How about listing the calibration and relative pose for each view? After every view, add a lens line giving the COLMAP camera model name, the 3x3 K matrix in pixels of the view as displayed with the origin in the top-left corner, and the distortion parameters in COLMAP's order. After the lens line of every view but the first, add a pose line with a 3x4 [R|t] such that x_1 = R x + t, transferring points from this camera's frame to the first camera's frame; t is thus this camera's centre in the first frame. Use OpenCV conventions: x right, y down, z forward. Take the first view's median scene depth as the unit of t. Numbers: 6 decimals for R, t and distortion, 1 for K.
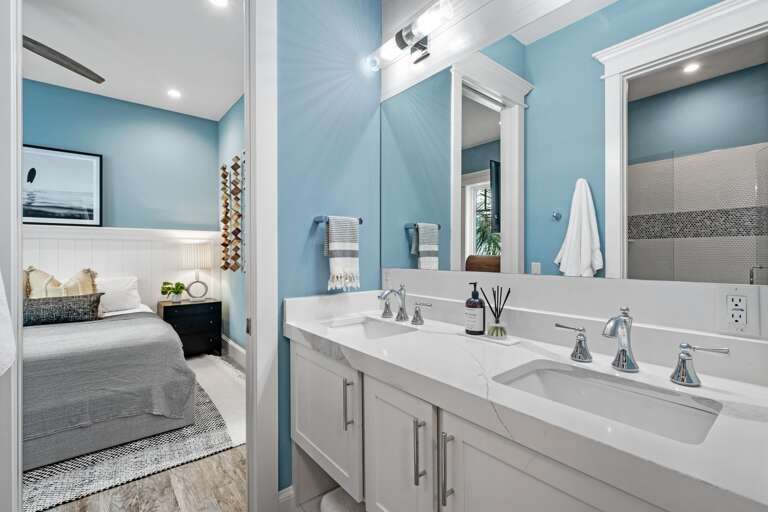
lens RADIAL K [[342.5, 0, 378.3], [0, 342.5, 254.0], [0, 0, 1]] dist [0.001519, 0.000181]
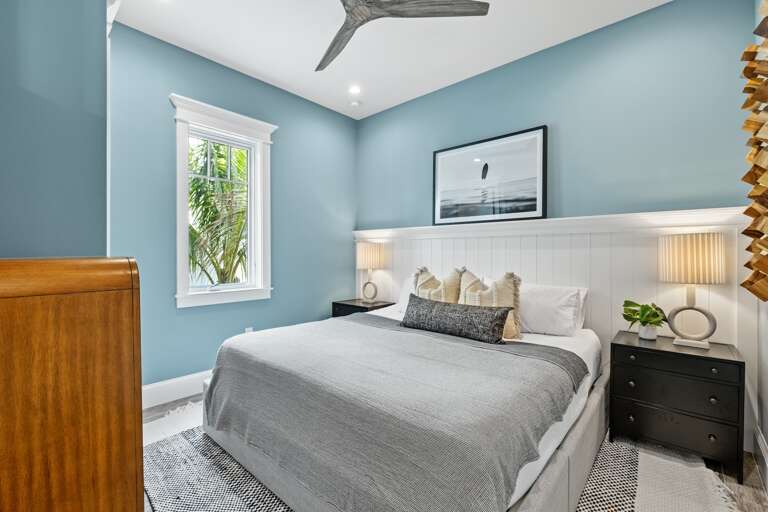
lens RADIAL K [[342.5, 0, 378.3], [0, 342.5, 254.0], [0, 0, 1]] dist [0.001519, 0.000181]
pose [[0.173279, 0.000330, -0.984873, -0.115350], [-0.001339, 0.999999, 0.000099, 0.000339], [0.984872, 0.001301, 0.173279, 0.503482]]
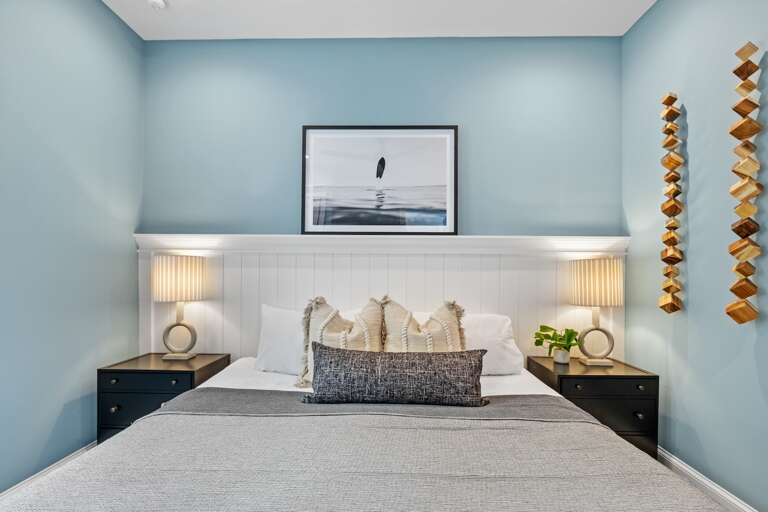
lens RADIAL K [[359.3, 0, 394.1], [0, 359.3, 272.4], [0, 0, 1]] dist [-0.000136, -0.000039]
pose [[0.777218, 0.004368, -0.629216, -0.471259], [-0.007348, 0.999971, -0.002136, -0.006149], [0.629189, 0.006284, 0.777227, 0.396084]]
